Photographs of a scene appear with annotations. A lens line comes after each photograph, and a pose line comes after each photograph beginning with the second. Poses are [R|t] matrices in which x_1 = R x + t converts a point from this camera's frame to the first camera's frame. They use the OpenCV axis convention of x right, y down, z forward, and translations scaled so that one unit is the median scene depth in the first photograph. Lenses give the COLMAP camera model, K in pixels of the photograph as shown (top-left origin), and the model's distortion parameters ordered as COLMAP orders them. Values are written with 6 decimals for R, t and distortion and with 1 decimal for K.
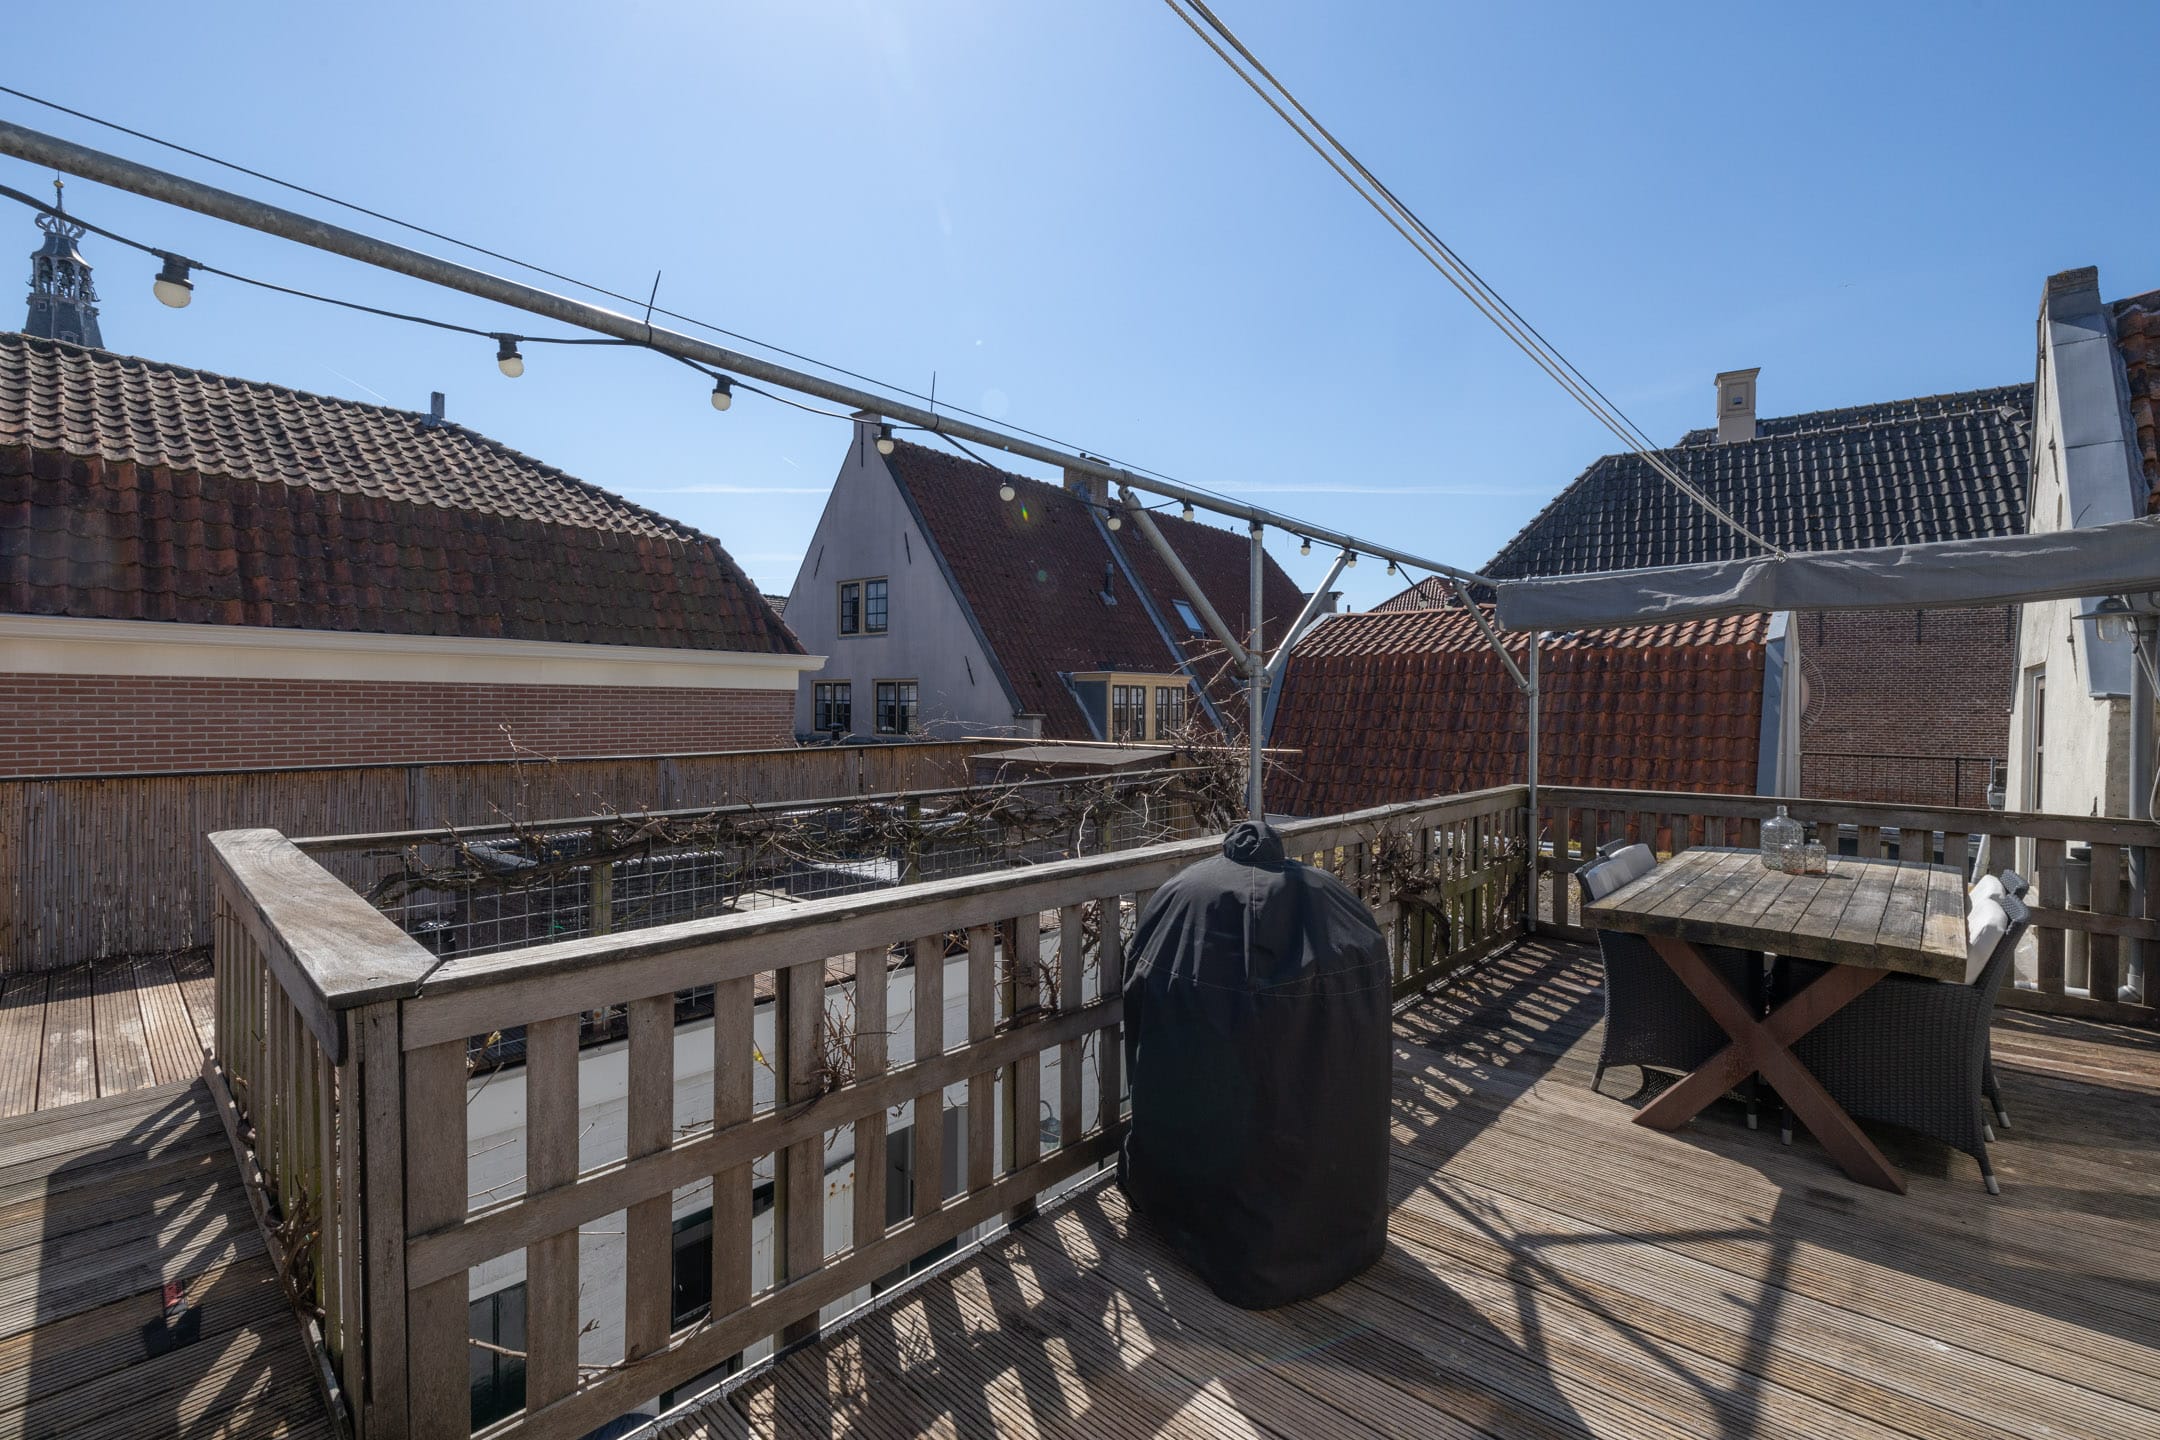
lens RADIAL K [[928.0, 0, 1081.0], [0, 928.0, 705.3], [0, 0, 1]] dist [0.002533, 0.000029]
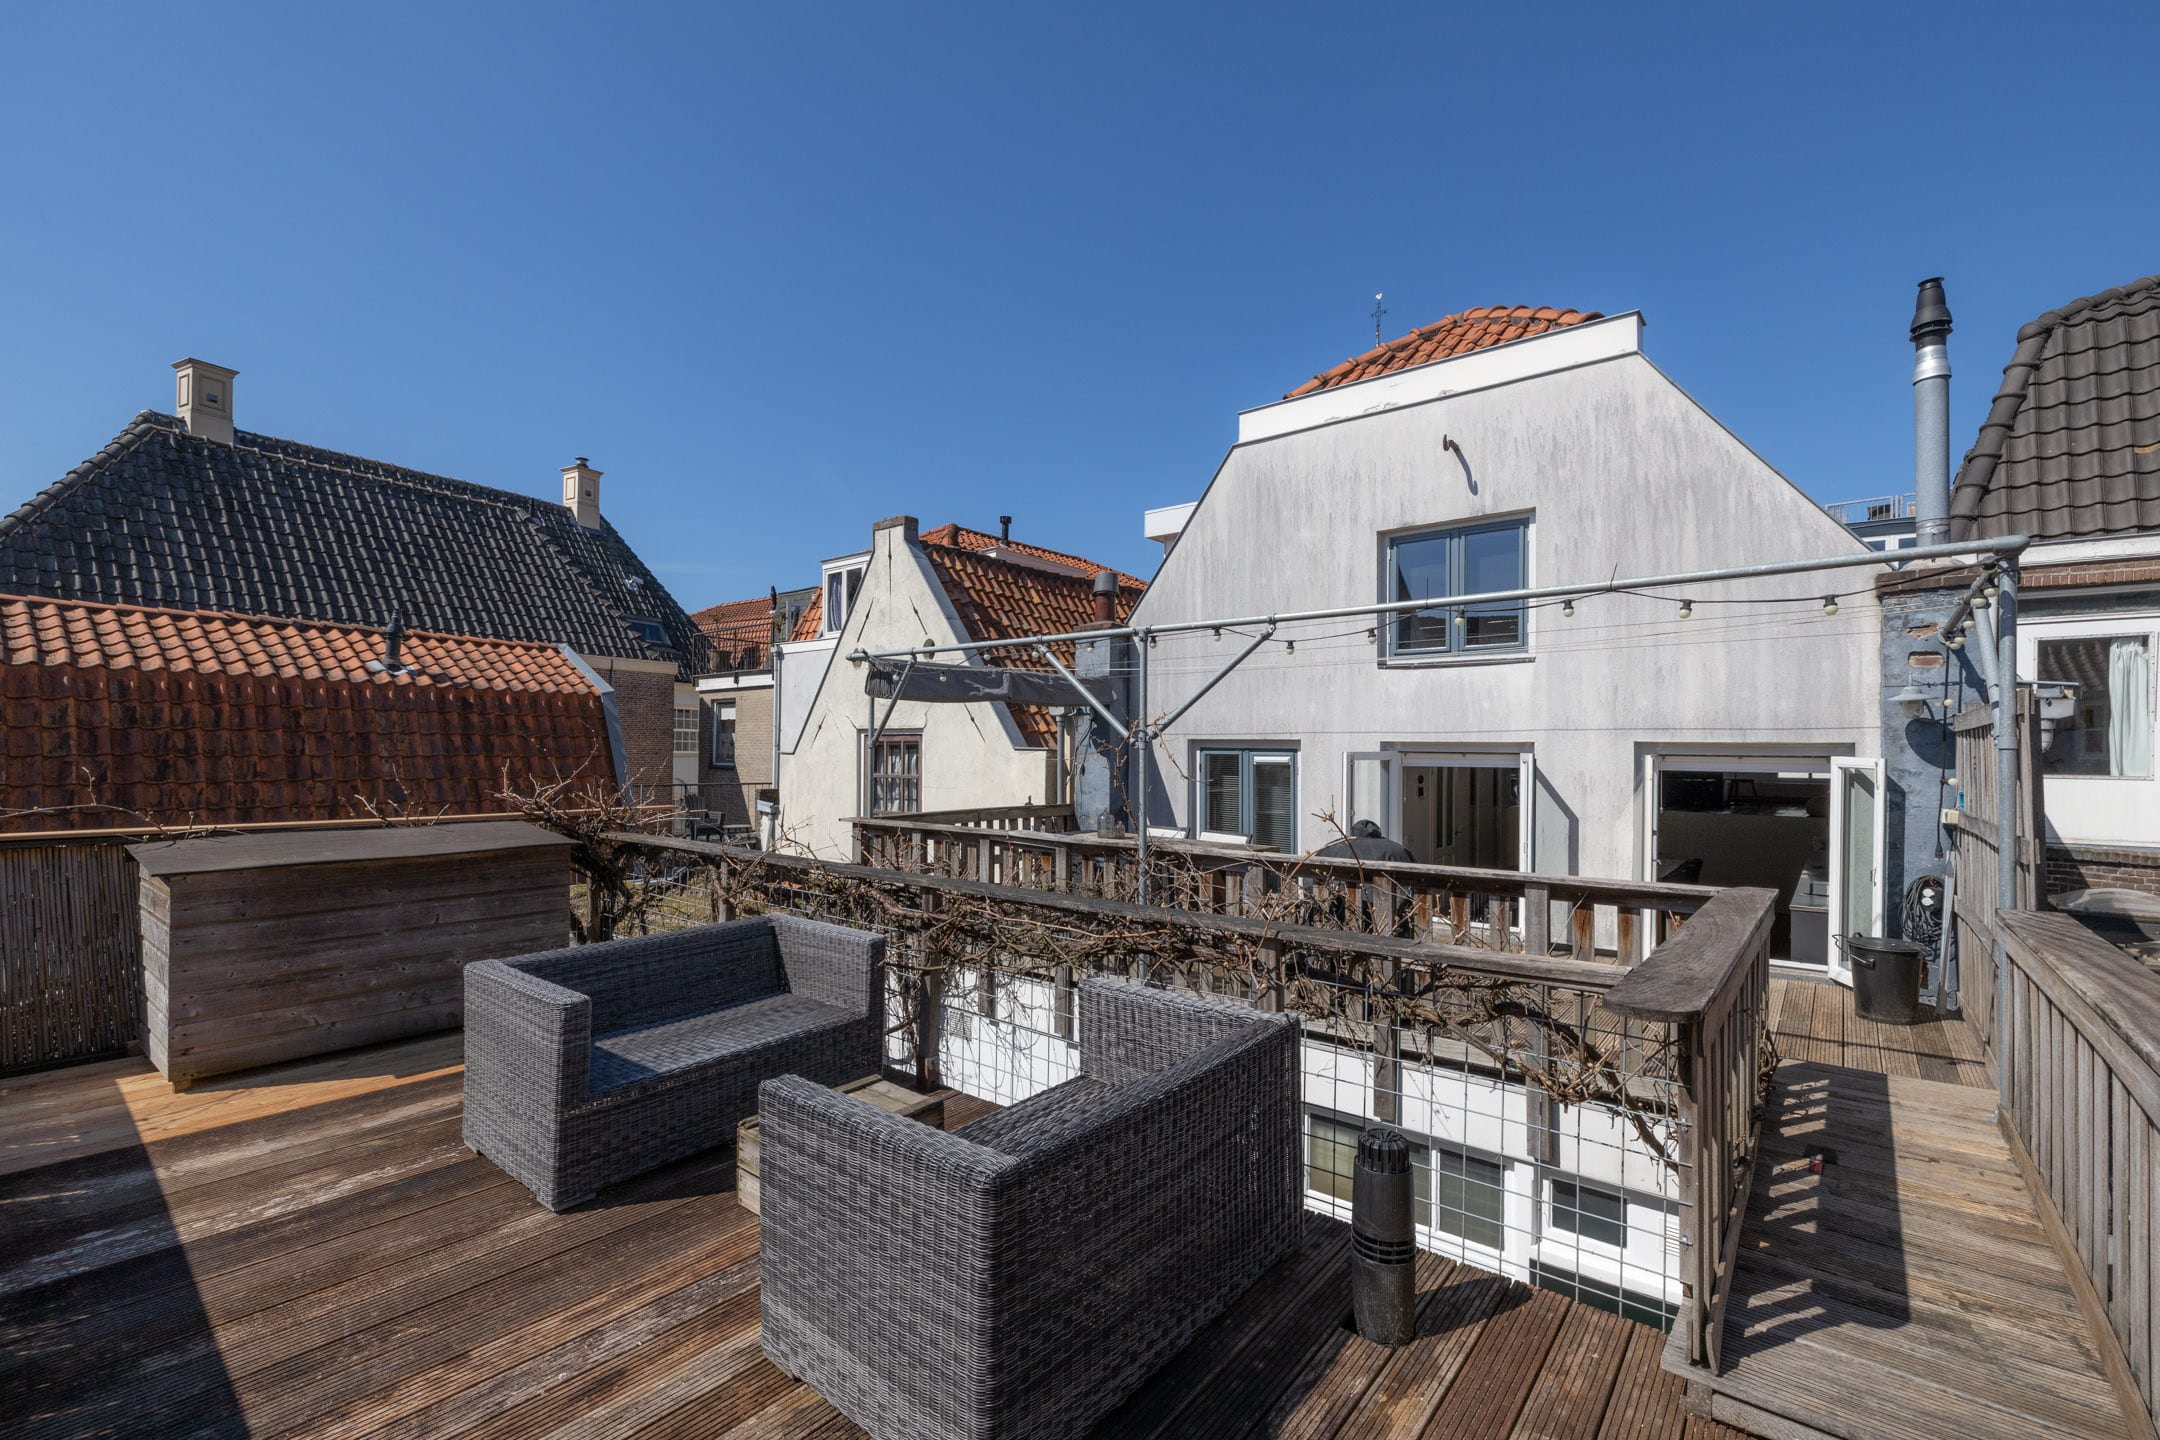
lens RADIAL K [[928.0, 0, 1072.3], [0, 928.0, 758.4], [0, 0, 1]] dist [0.002533, 0.000029]
pose [[-0.052988, -0.017777, 0.998437, -0.446290], [-0.010169, 0.999799, 0.017262, -0.012063], [-0.998543, -0.009239, -0.053158, 0.424847]]
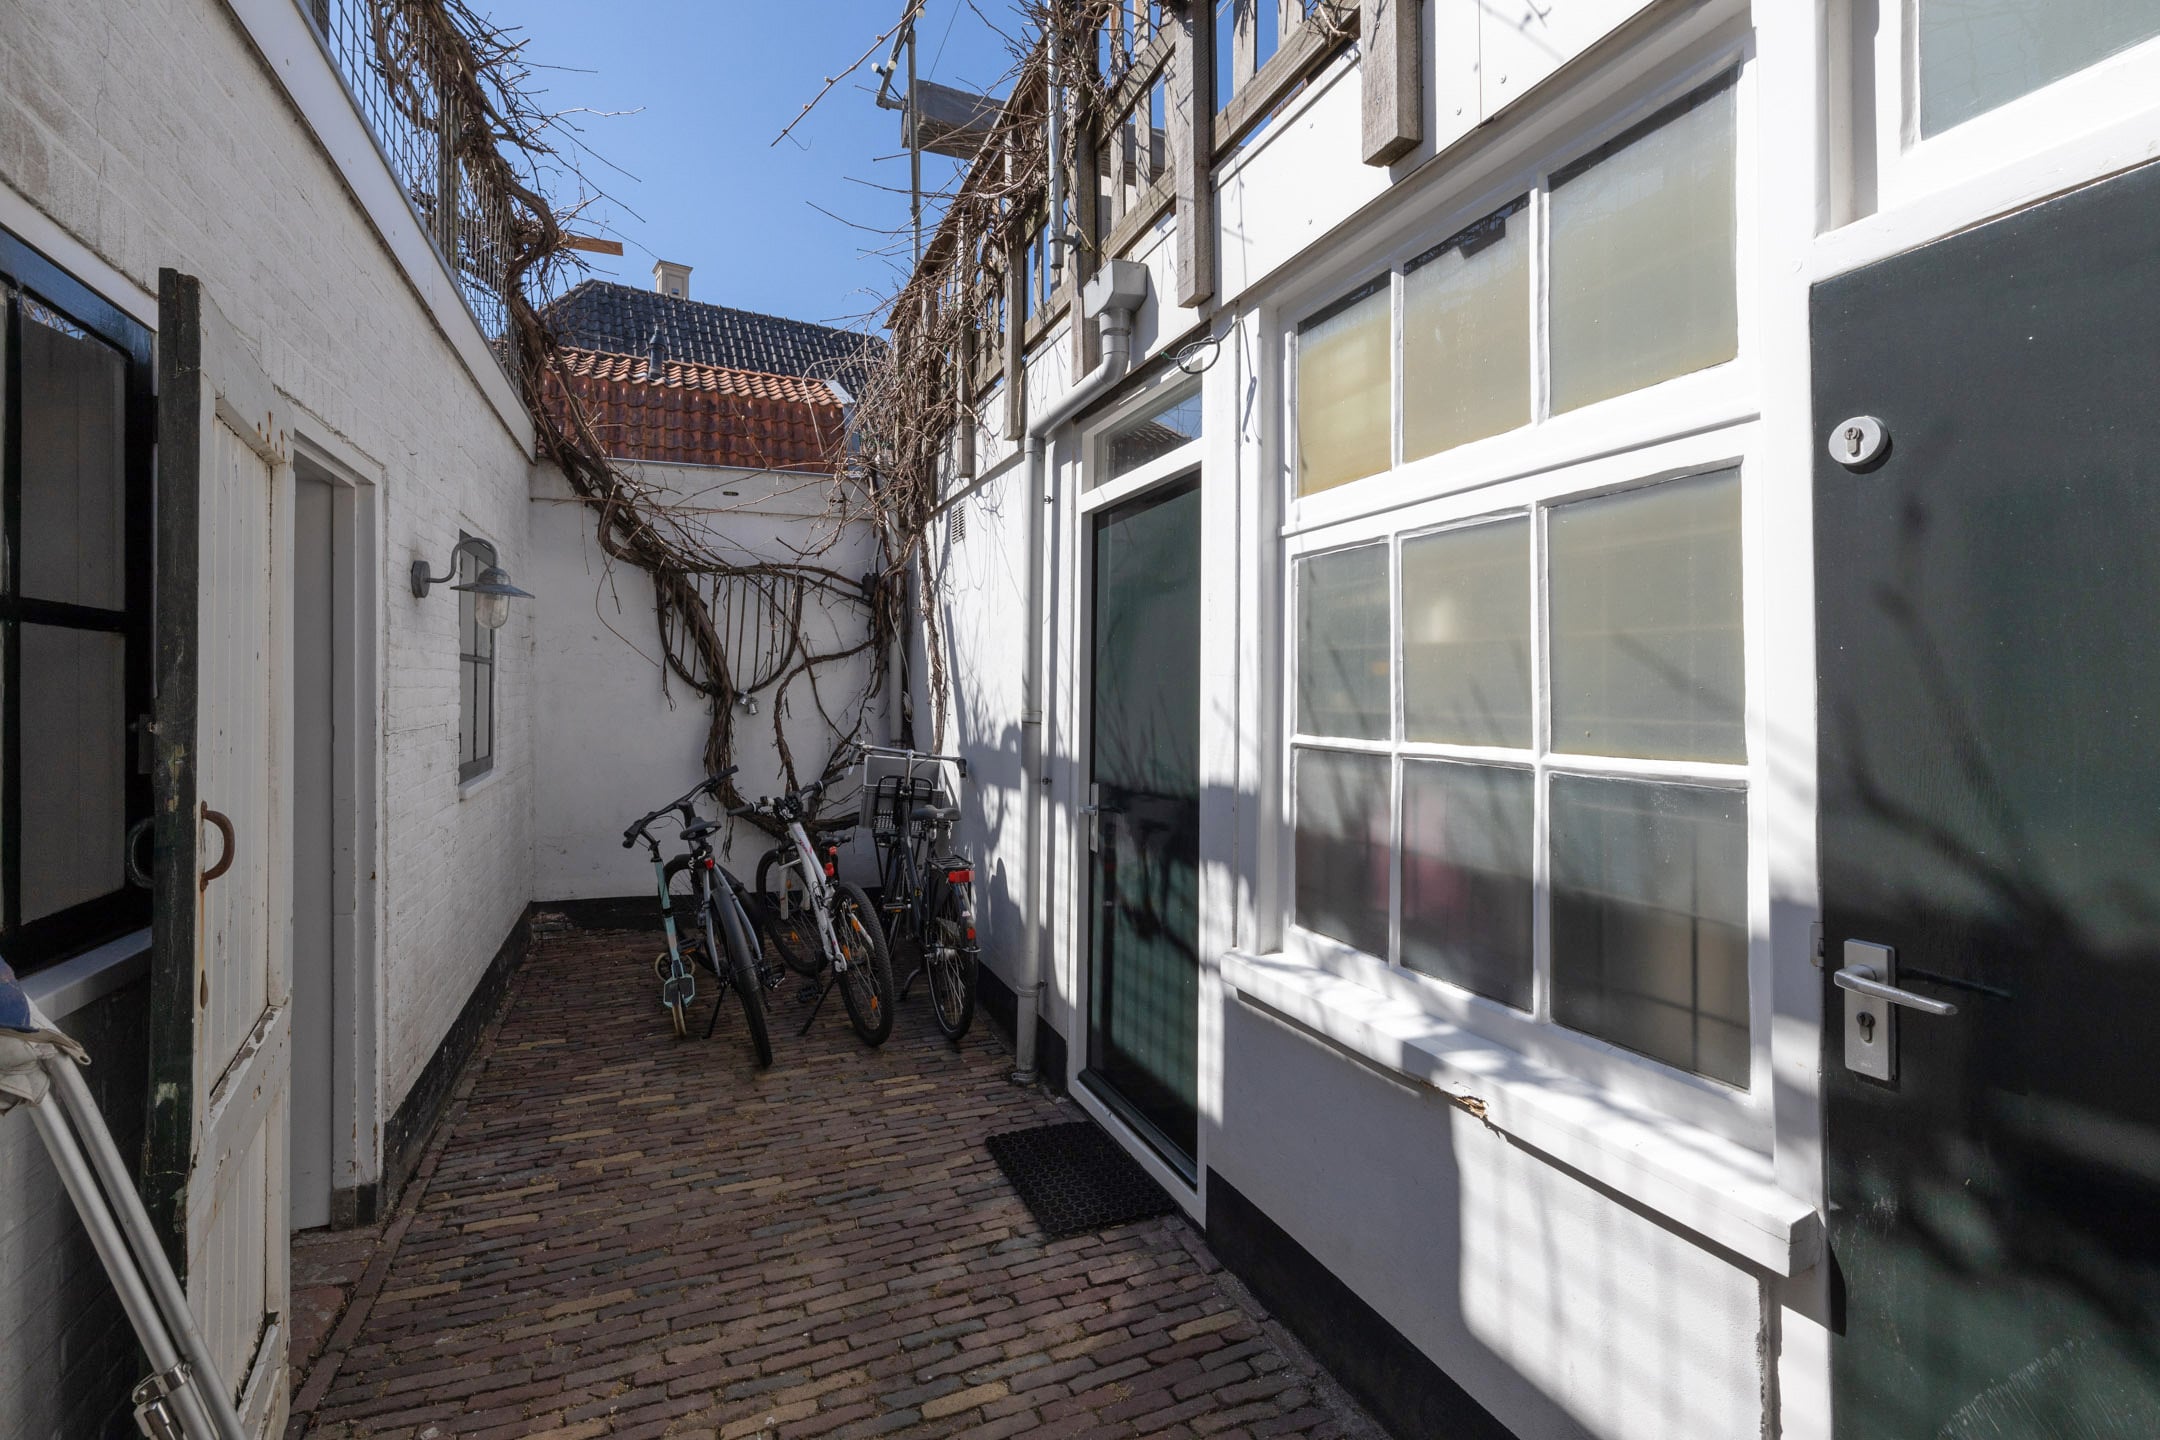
lens RADIAL K [[928.0, 0, 1069.2], [0, 928.0, 700.0], [0, 0, 1]] dist [0.002533, 0.000029]
pose [[0.421815, -0.026172, 0.906304, -0.189404], [0.013480, 0.999654, 0.022594, 0.255896], [-0.906582, 0.002686, 0.422021, 0.233859]]
